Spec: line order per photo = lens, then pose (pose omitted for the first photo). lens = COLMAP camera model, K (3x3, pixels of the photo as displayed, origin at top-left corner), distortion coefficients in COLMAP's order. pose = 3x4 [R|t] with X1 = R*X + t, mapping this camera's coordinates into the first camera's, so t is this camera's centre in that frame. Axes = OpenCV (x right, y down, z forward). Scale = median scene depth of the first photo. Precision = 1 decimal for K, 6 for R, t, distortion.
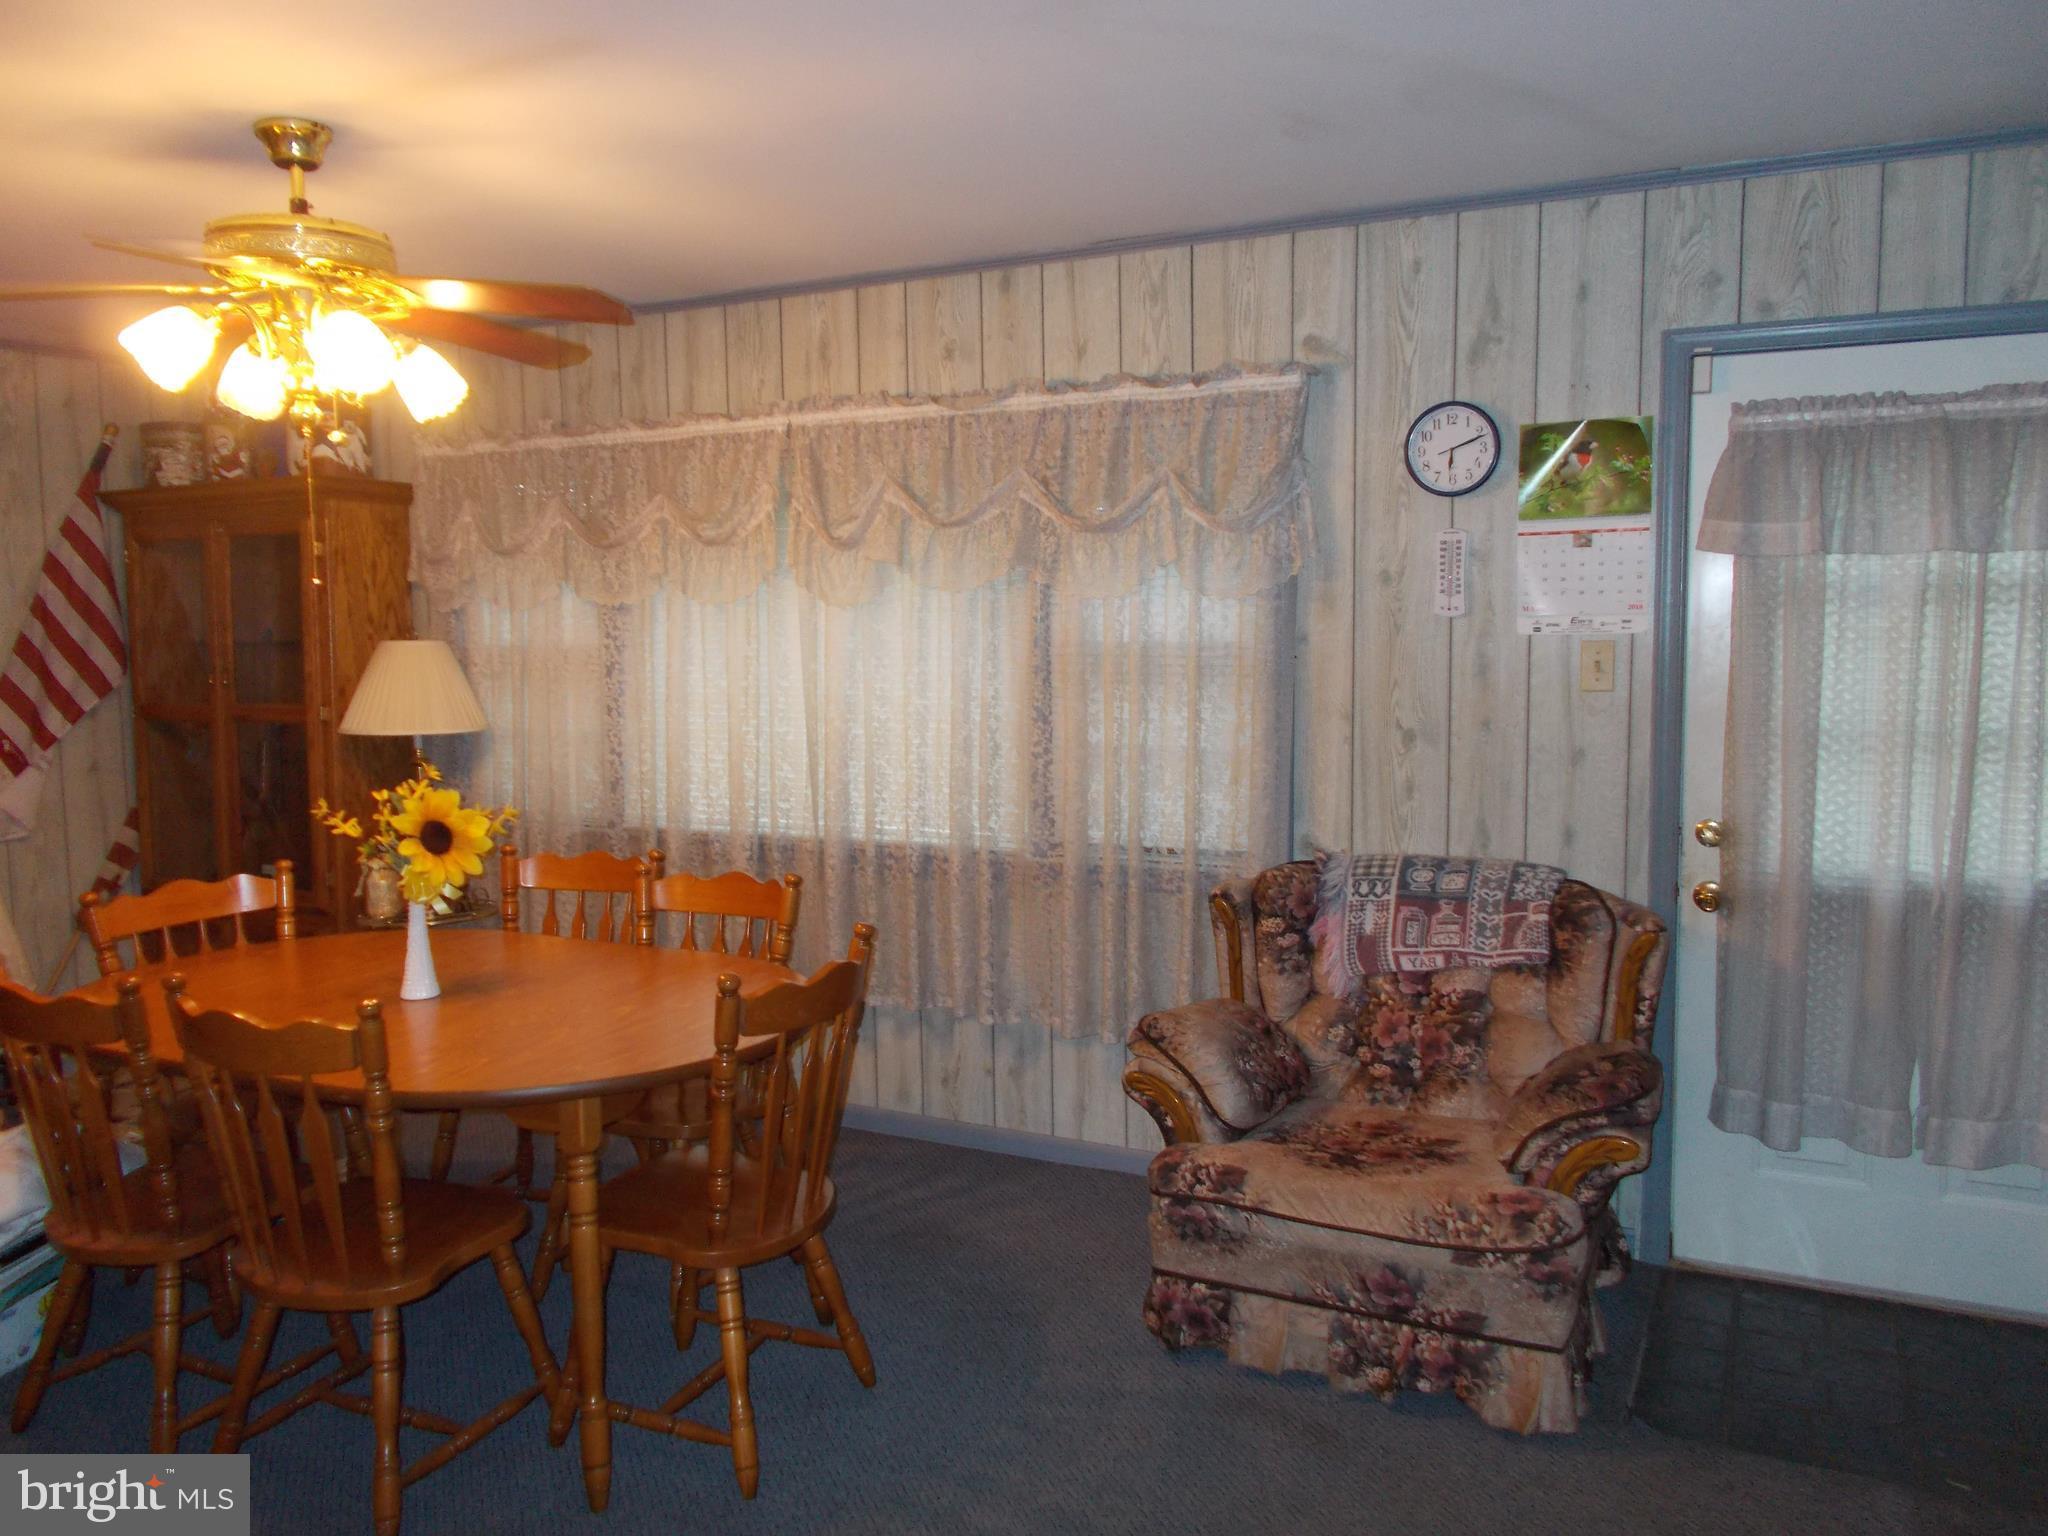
lens RADIAL K [[1552.2, 0, 1025.3], [0, 1552.2, 766.8], [0, 0, 1]] dist [0.014785, 0.011576]
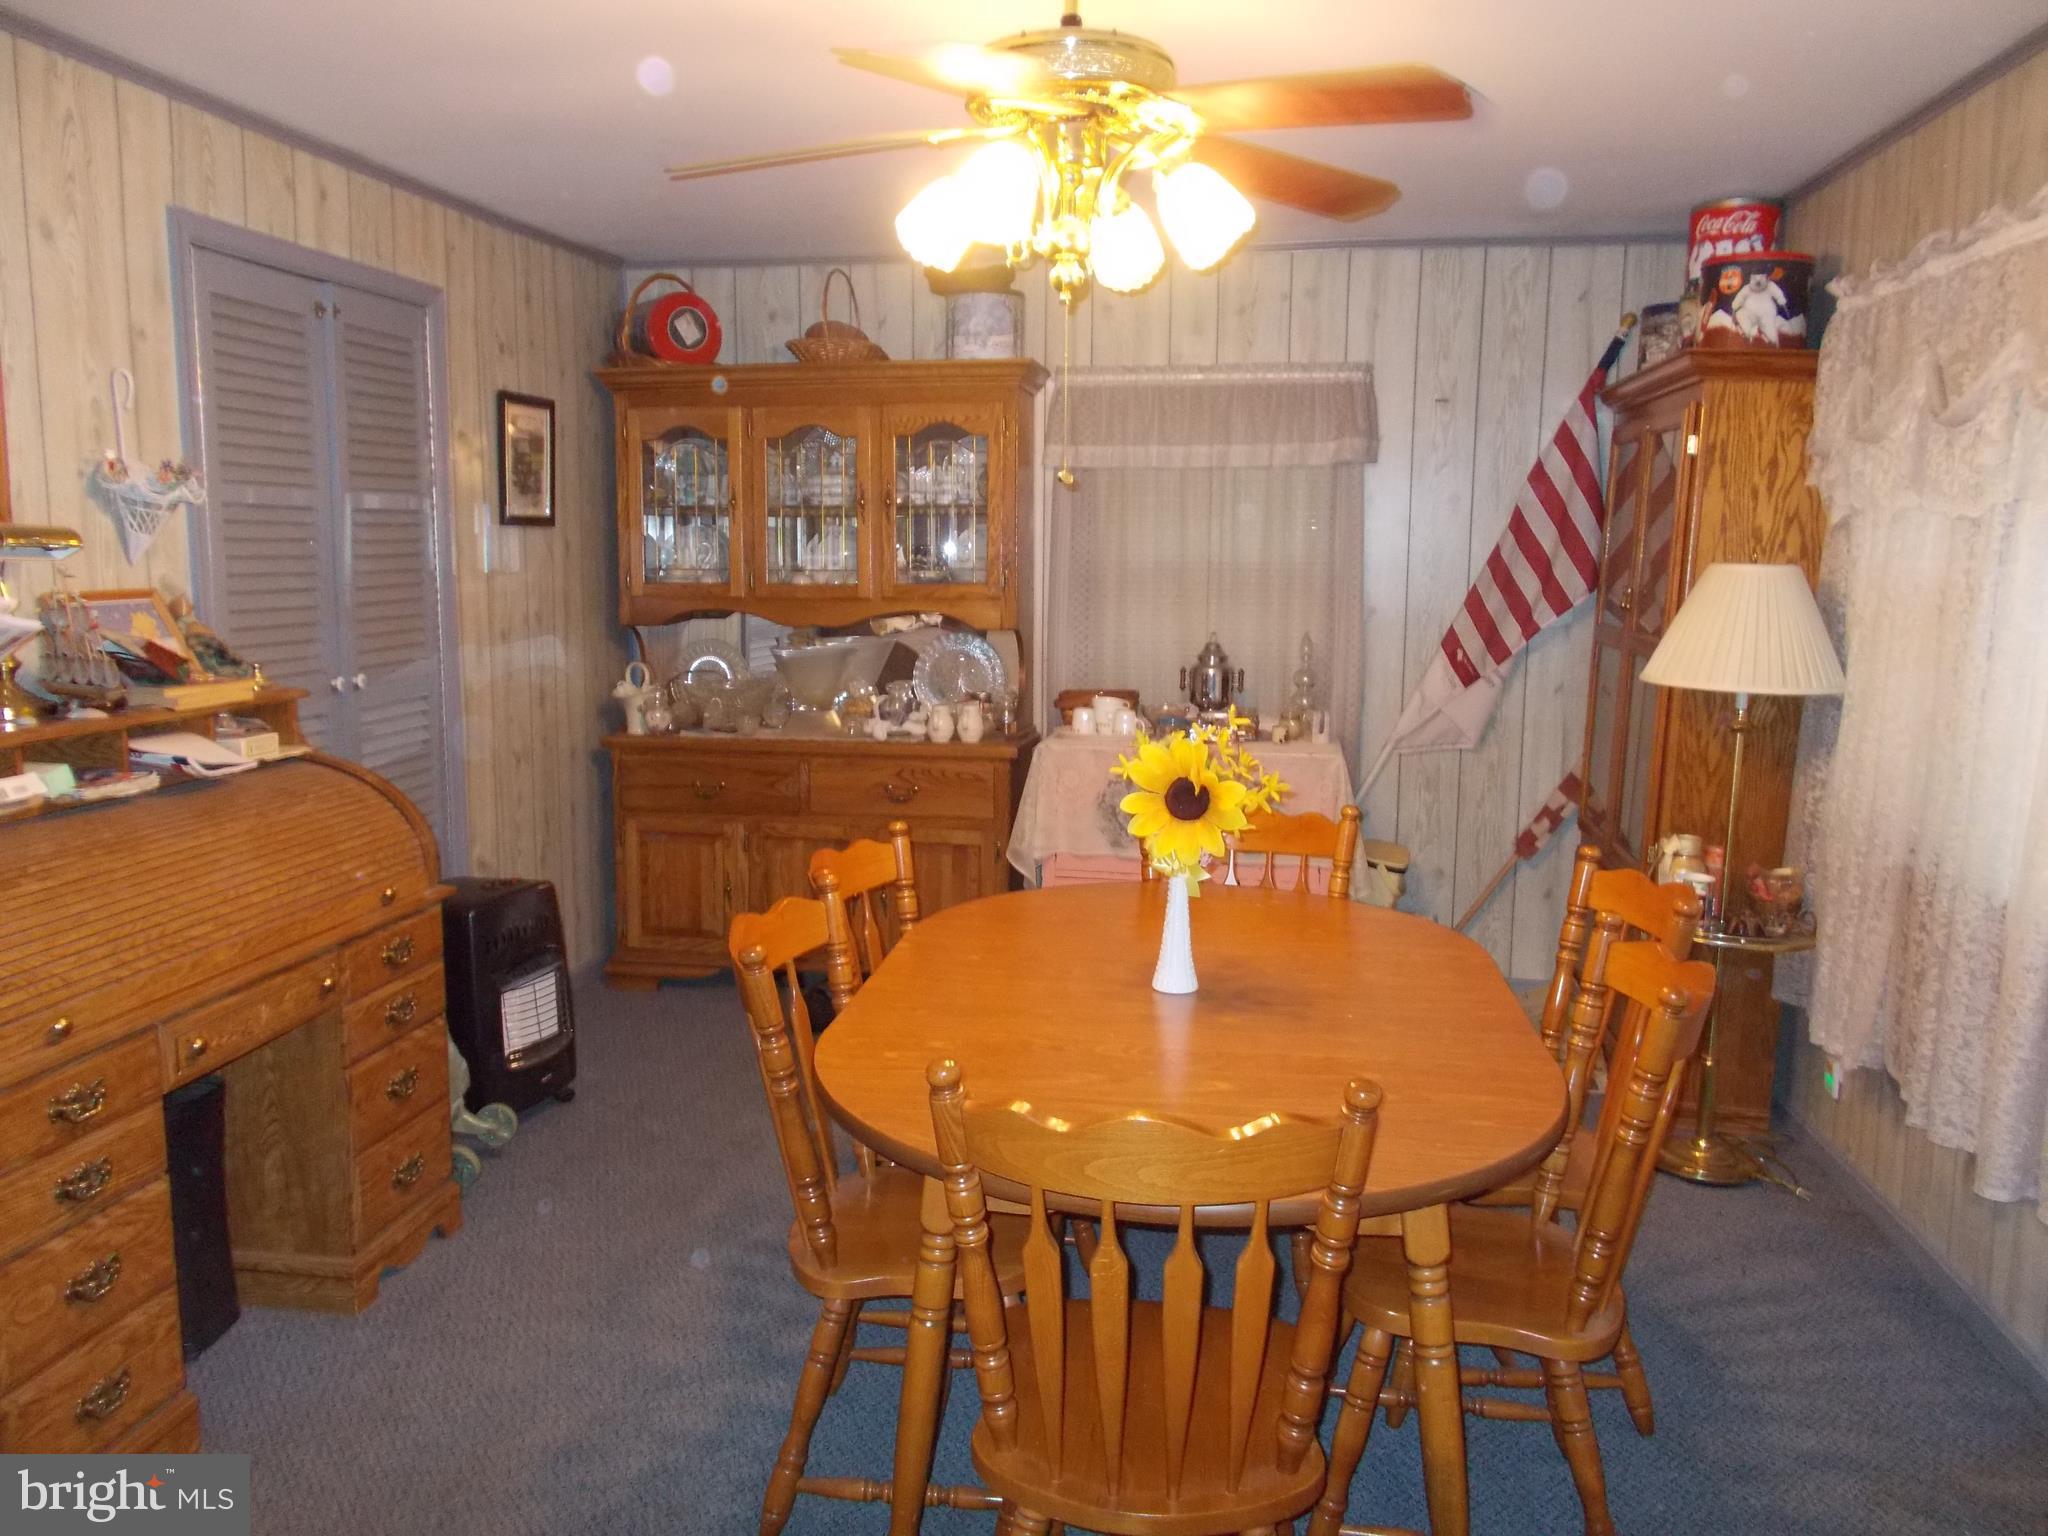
lens RADIAL K [[1552.2, 0, 1024.8], [0, 1552.2, 773.9], [0, 0, 1]] dist [0.014785, 0.011576]
pose [[0.278003, 0.168088, -0.945759, 0.254041], [-0.119896, 0.982943, 0.139454, -0.050208], [0.953069, 0.074624, 0.293414, 0.506671]]
